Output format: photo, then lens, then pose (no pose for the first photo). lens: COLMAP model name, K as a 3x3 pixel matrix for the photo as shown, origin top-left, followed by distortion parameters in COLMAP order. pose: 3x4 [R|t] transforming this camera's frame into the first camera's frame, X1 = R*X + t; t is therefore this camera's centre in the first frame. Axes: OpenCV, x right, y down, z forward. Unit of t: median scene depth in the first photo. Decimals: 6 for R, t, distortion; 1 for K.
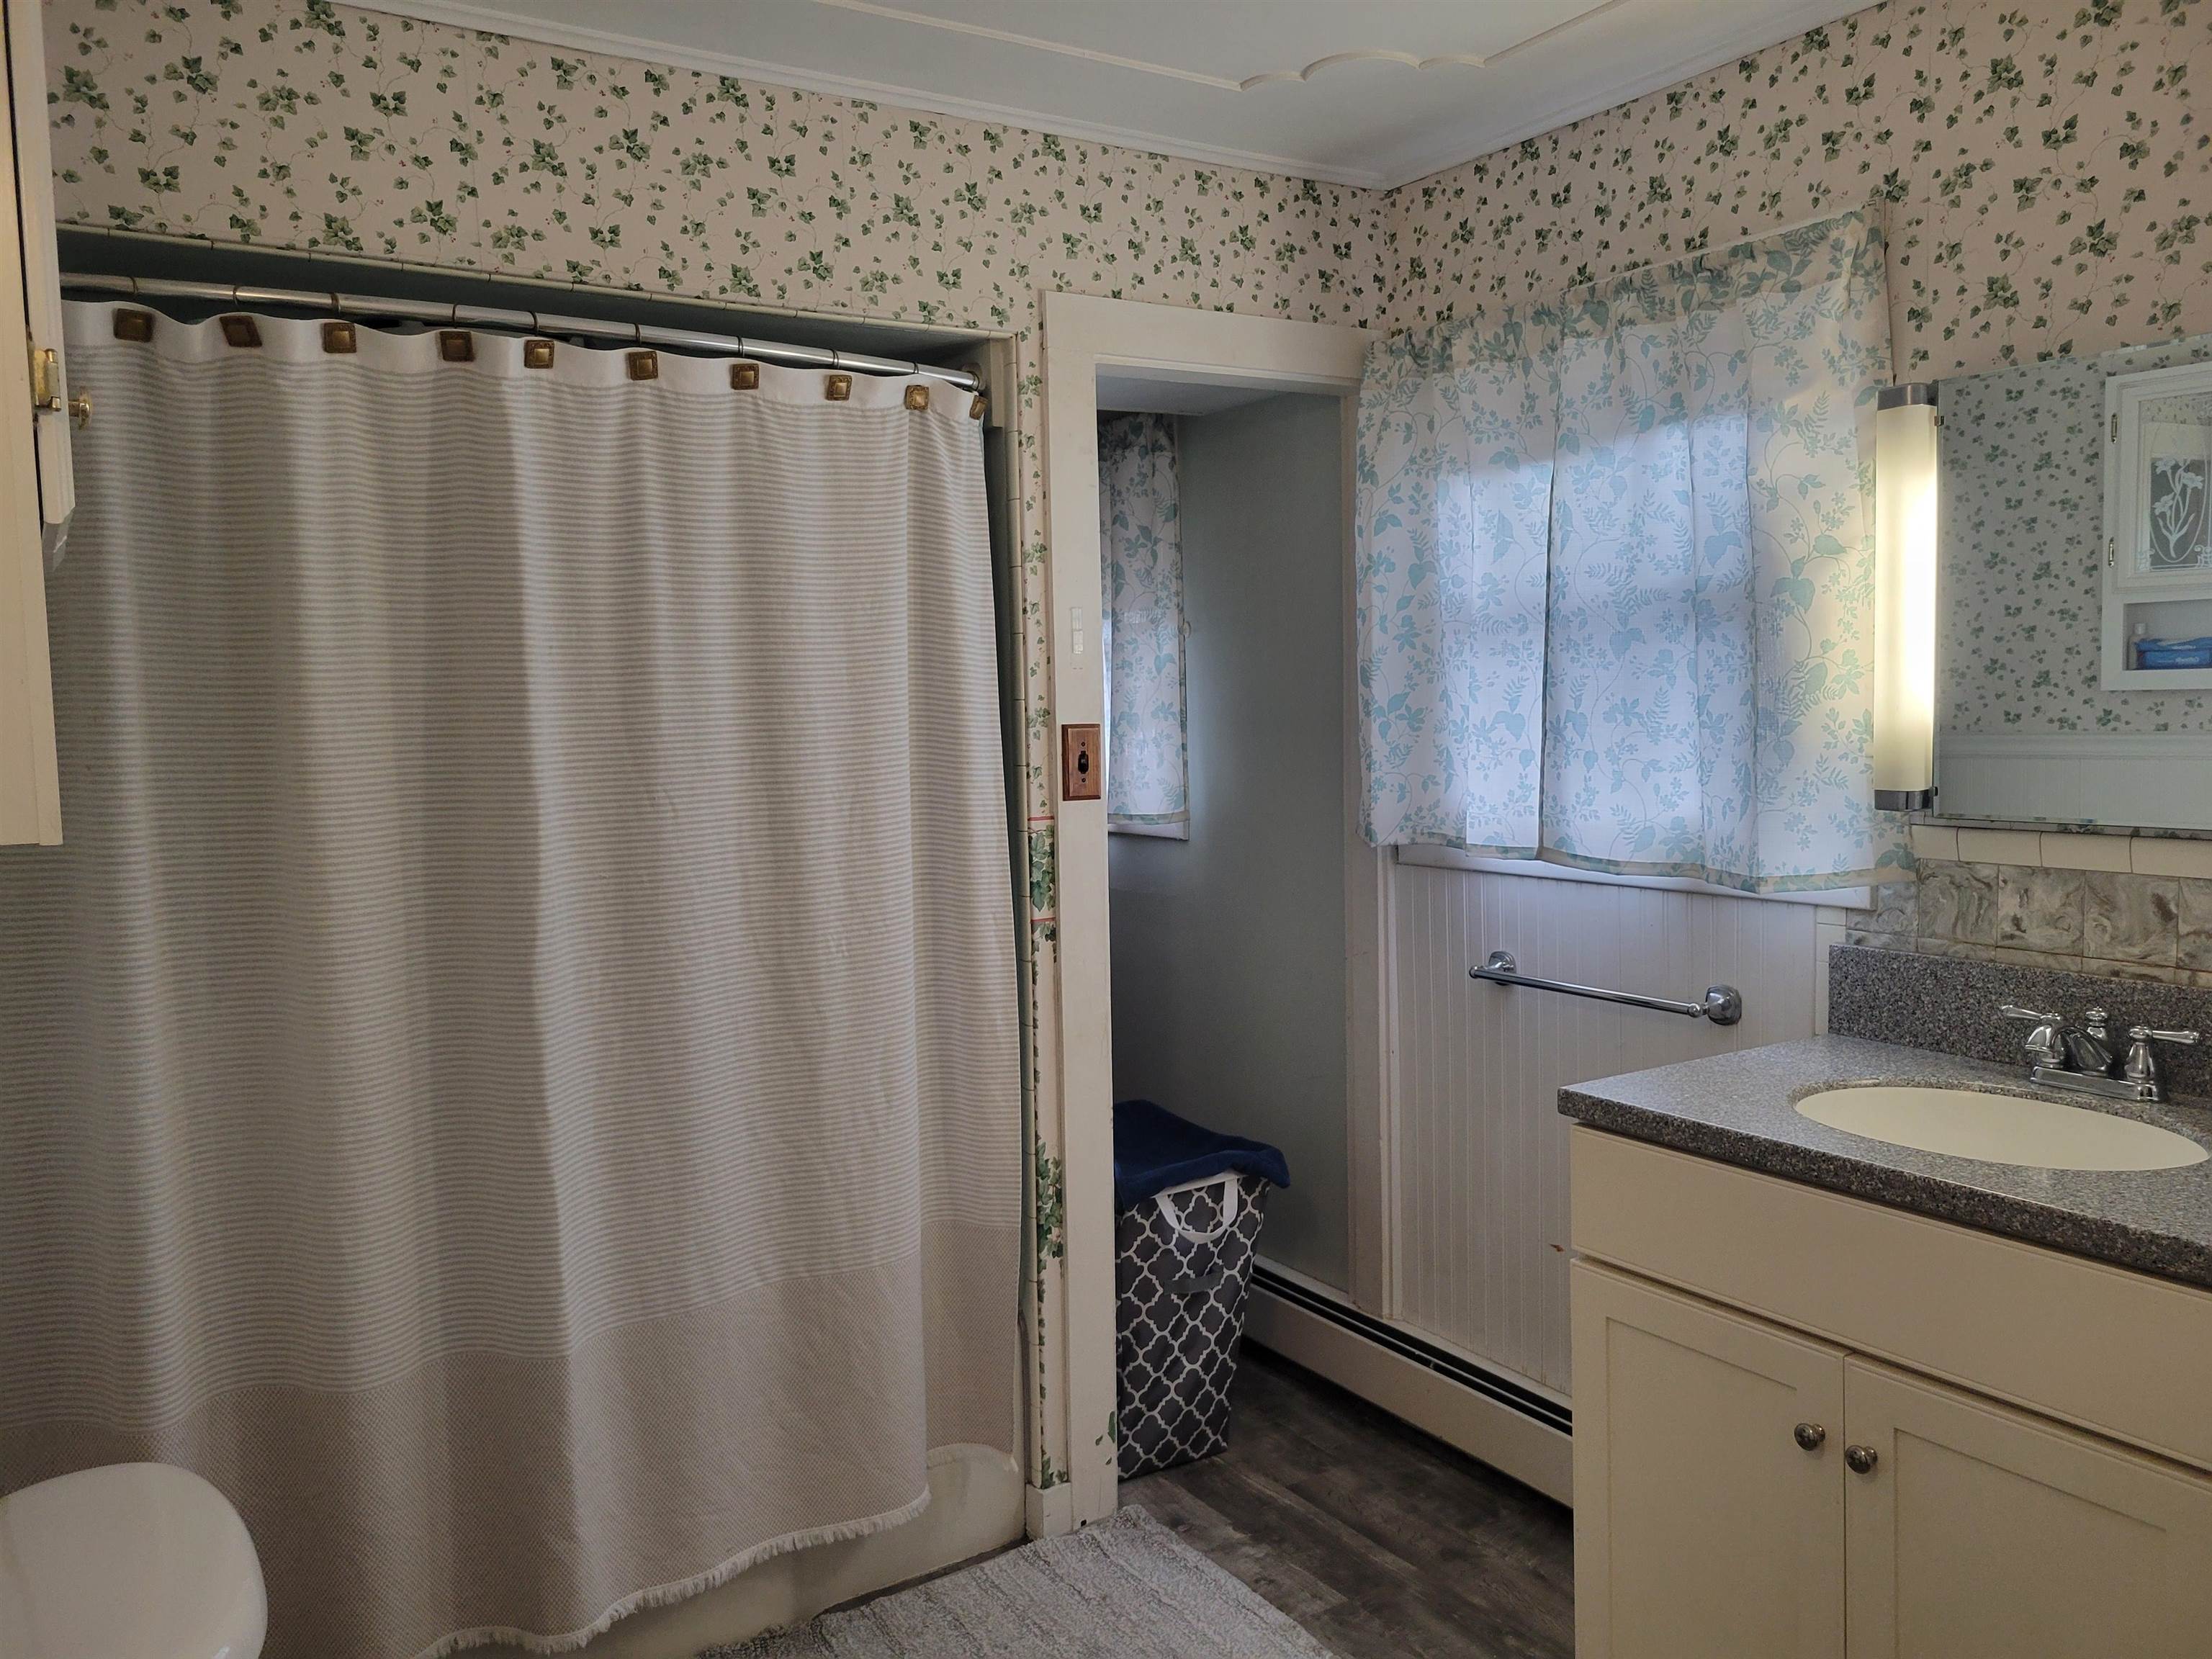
lens RADIAL K [[1637.5, 0, 1109.1], [0, 1637.5, 824.9], [0, 0, 1]] dist [0.037594, -0.019781]
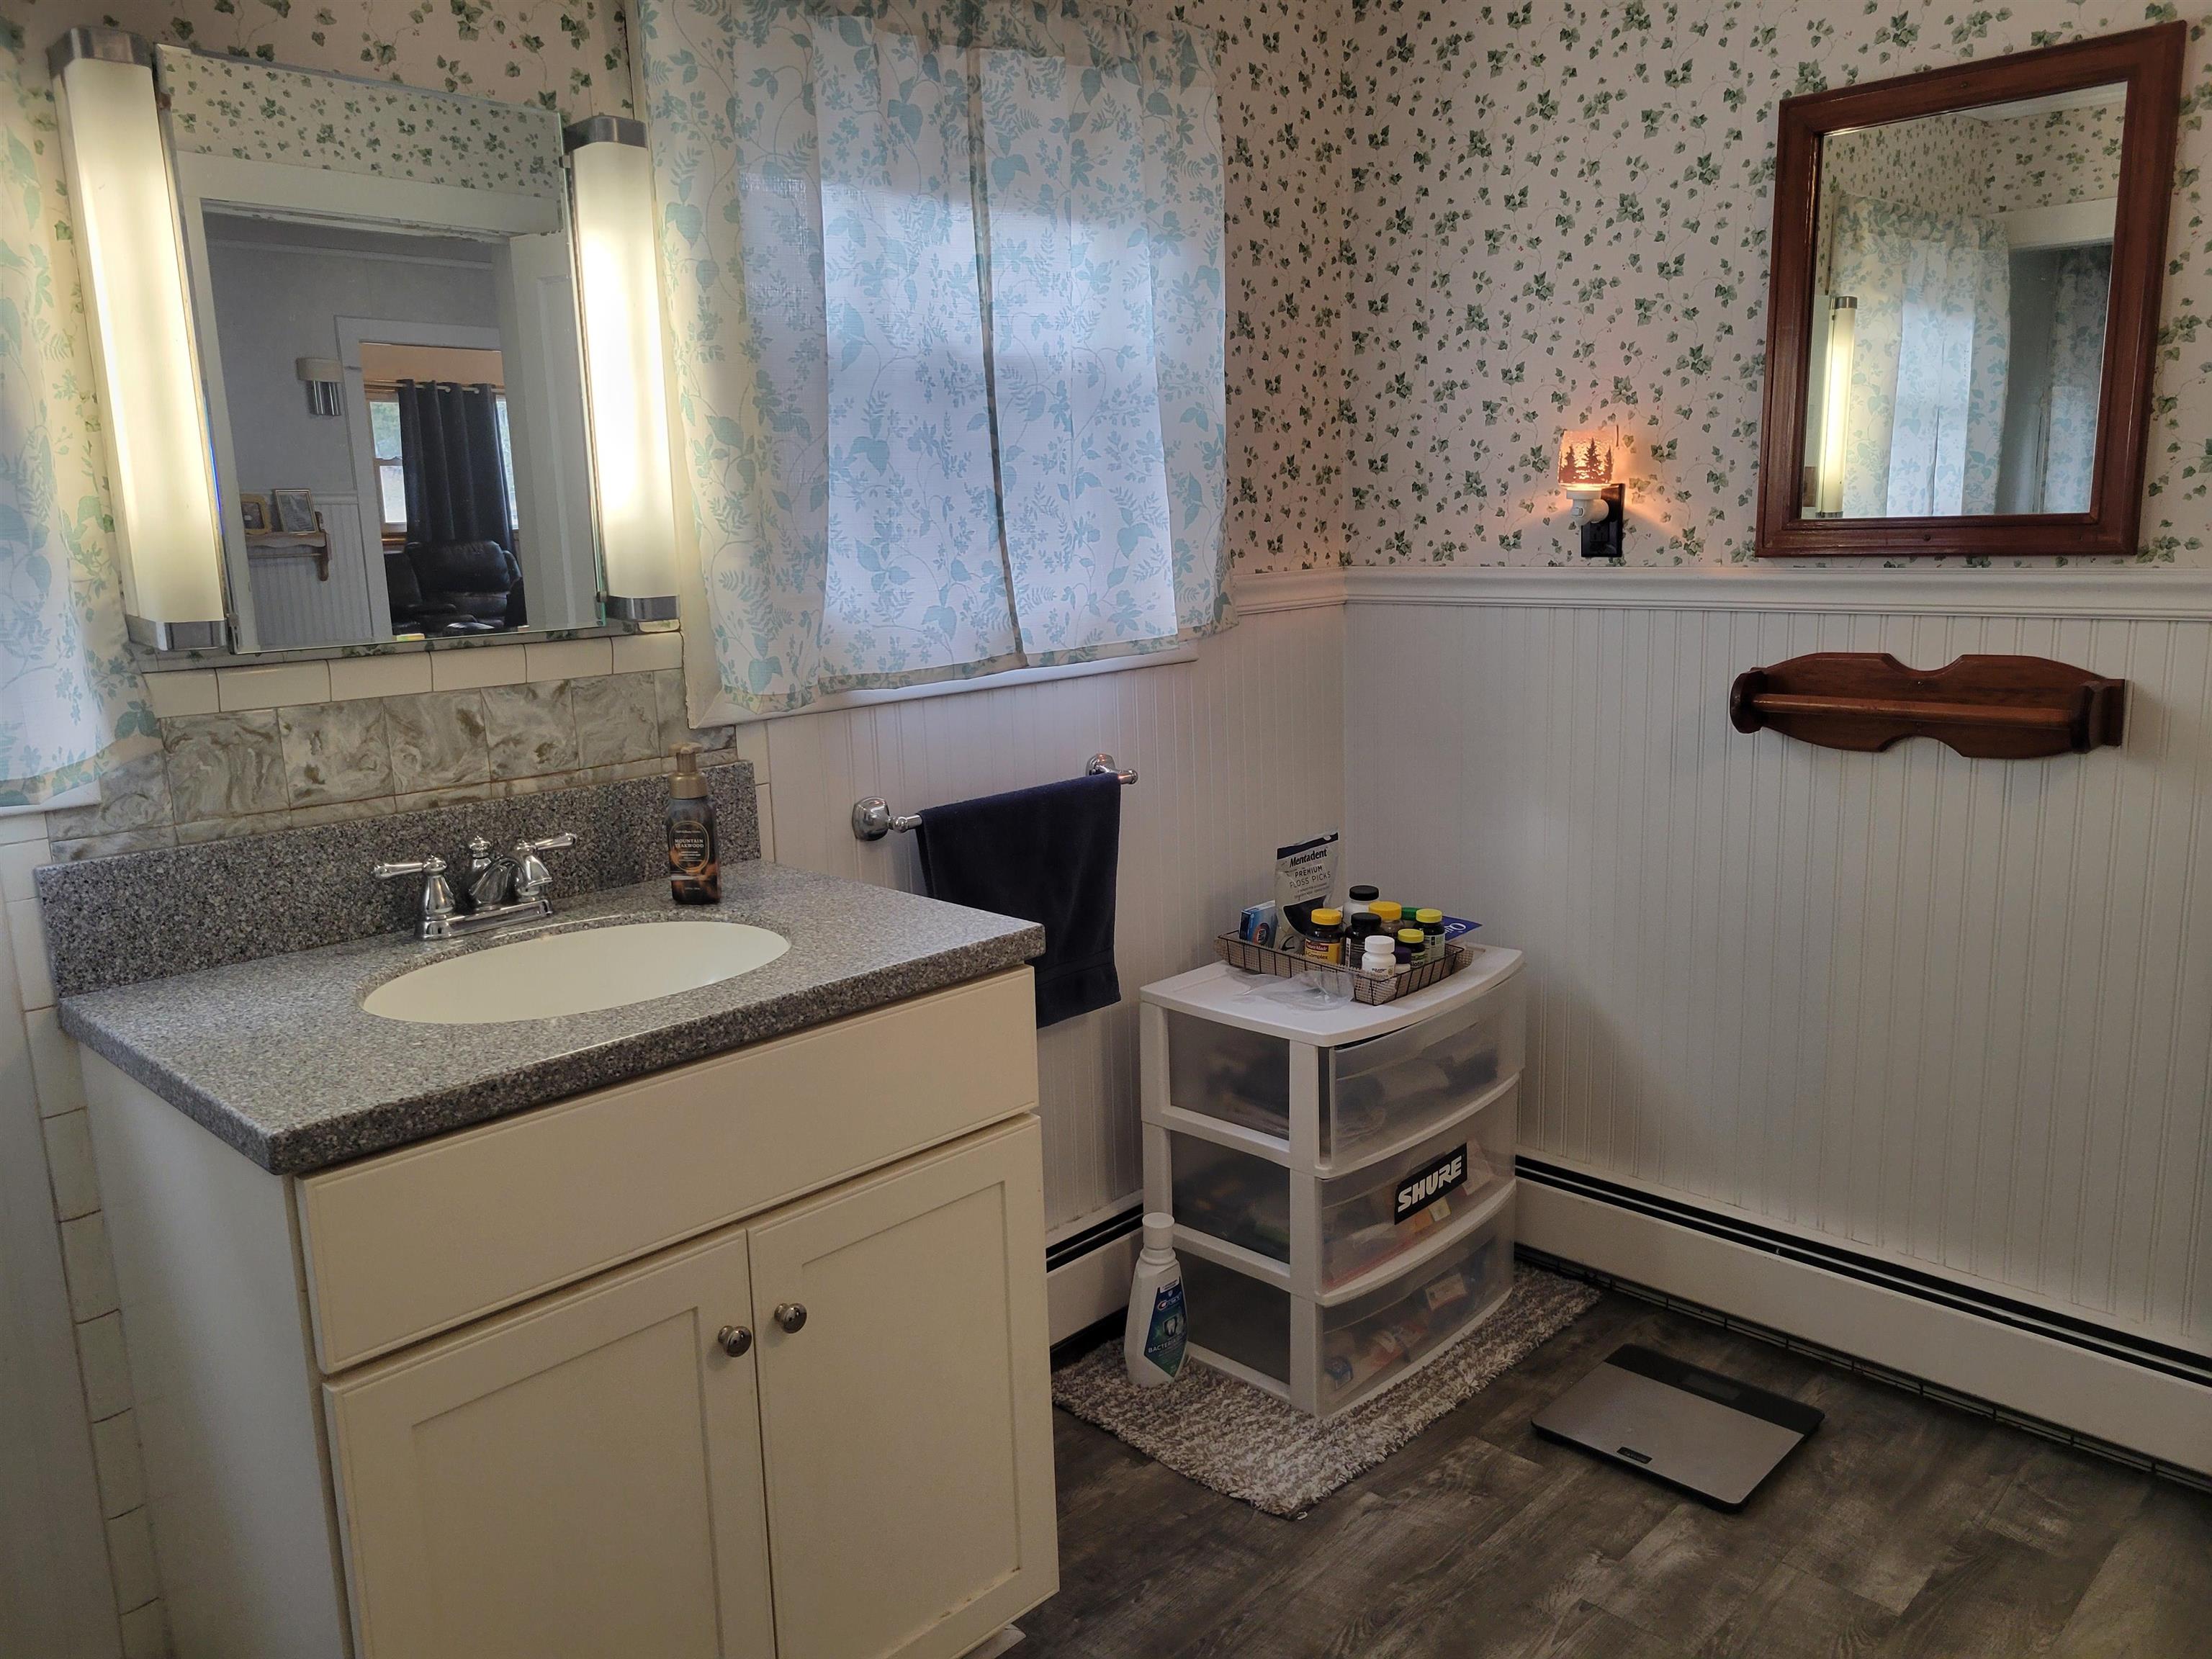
lens RADIAL K [[1637.5, 0, 1113.6], [0, 1637.5, 832.7], [0, 0, 1]] dist [0.037594, -0.019781]
pose [[-0.231132, -0.160089, 0.959661, -0.342764], [0.105214, 0.976472, 0.188234, -0.025539], [-0.967217, 0.144477, -0.208850, 0.804204]]
